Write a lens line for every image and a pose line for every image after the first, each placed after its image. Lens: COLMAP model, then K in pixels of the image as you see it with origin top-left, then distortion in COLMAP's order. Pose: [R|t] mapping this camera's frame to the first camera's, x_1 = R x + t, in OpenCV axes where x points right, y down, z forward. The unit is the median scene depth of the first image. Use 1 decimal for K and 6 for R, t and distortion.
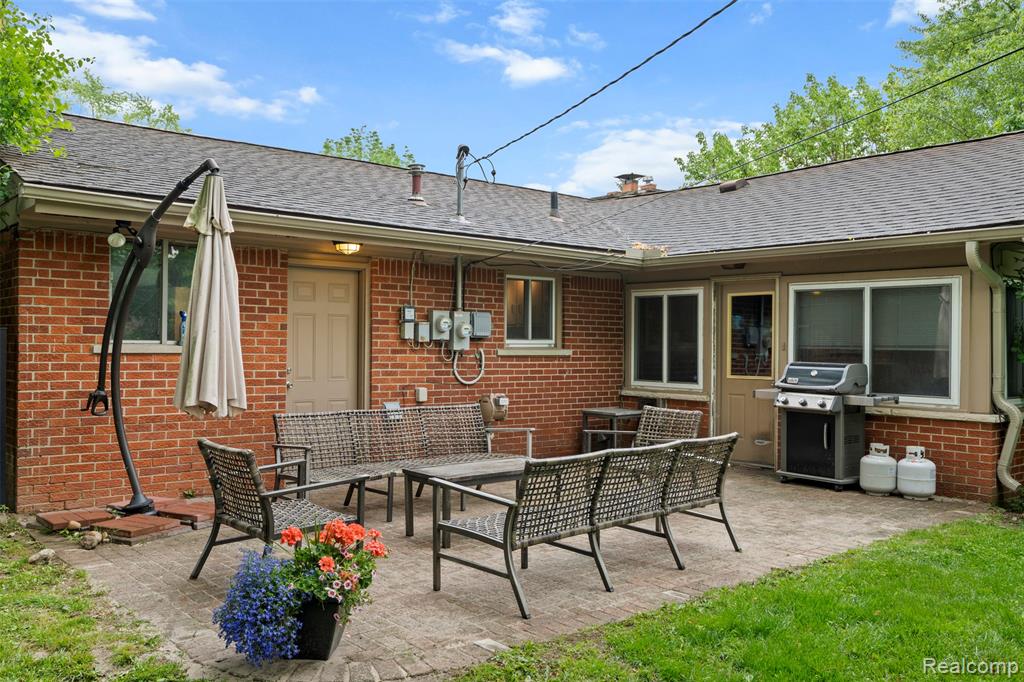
lens RADIAL K [[870.9, 0, 511.8], [0, 870.9, 340.2], [0, 0, 1]] dist [0.005234, 0.001524]
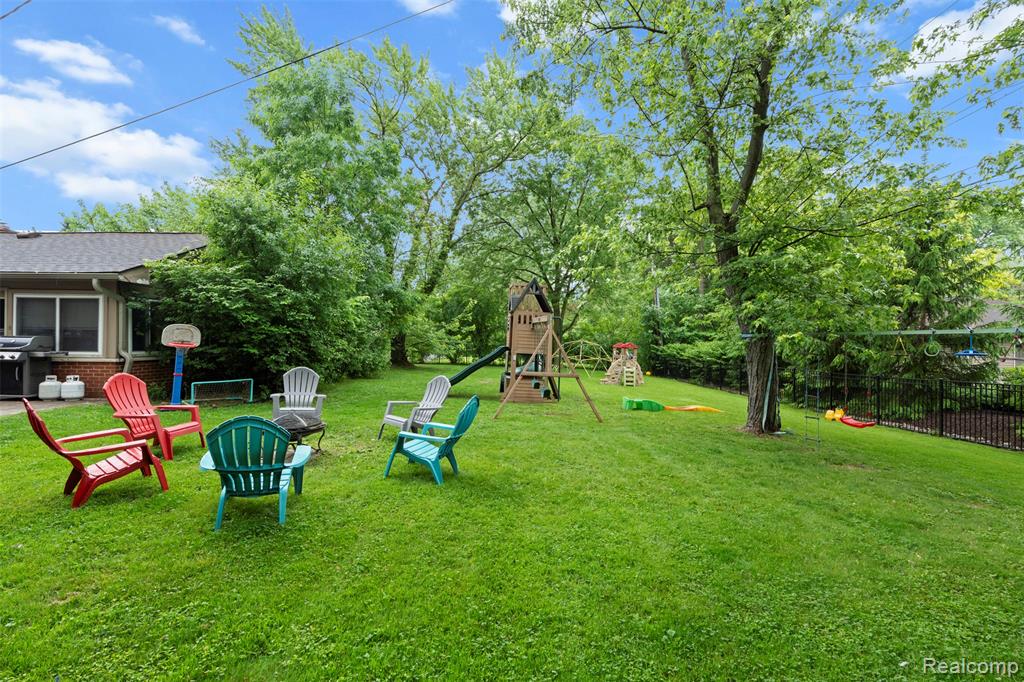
lens RADIAL K [[453.2, 0, 512.7], [0, 453.2, 335.8], [0, 0, 1]] dist [0.000417, 0.000065]
pose [[0.668065, -0.000317, 0.744103, 0.349551], [-0.007767, 0.999942, 0.007400, 0.011150], [-0.744063, -0.010724, 0.668024, -0.486156]]
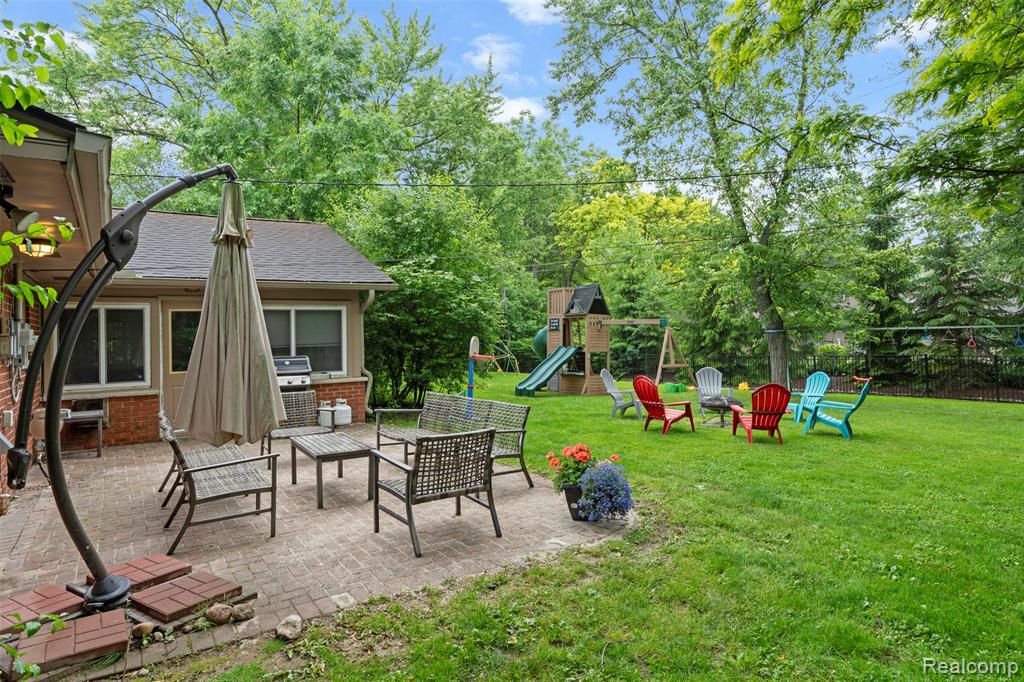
lens RADIAL K [[595.2, 0, 512.7], [0, 595.2, 336.2], [0, 0, 1]] dist [0.005106, 0.000490]
pose [[0.133623, -0.019453, 0.990841, -0.691436], [0.021453, 0.999630, 0.016733, -0.020980], [-0.990800, 0.019020, 0.133991, 0.460747]]
